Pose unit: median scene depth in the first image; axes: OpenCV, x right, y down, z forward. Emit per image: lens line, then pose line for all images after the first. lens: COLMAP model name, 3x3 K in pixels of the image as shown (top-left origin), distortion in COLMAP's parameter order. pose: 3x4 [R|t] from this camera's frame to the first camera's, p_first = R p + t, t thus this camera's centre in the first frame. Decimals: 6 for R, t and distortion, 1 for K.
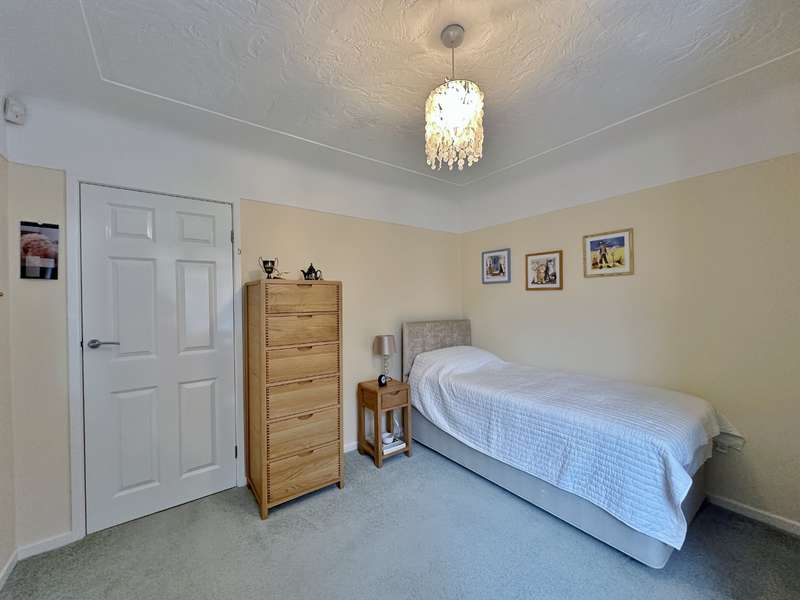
lens RADIAL K [[319.2, 0, 400.0], [0, 319.2, 300.0], [0, 0, 1]] dist [-0.000964, -0.000197]
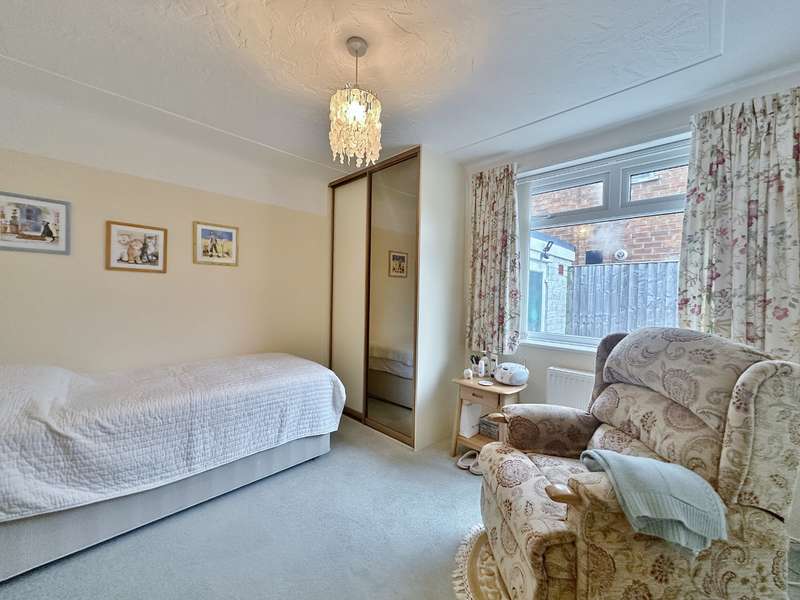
lens RADIAL K [[319.2, 0, 400.0], [0, 319.2, 300.0], [0, 0, 1]] dist [-0.000964, -0.000197]
pose [[-0.154993, -0.011308, 0.987851, -0.509965], [-0.021432, 0.999738, 0.008082, 0.022848], [-0.987683, -0.019919, -0.155194, 0.526660]]
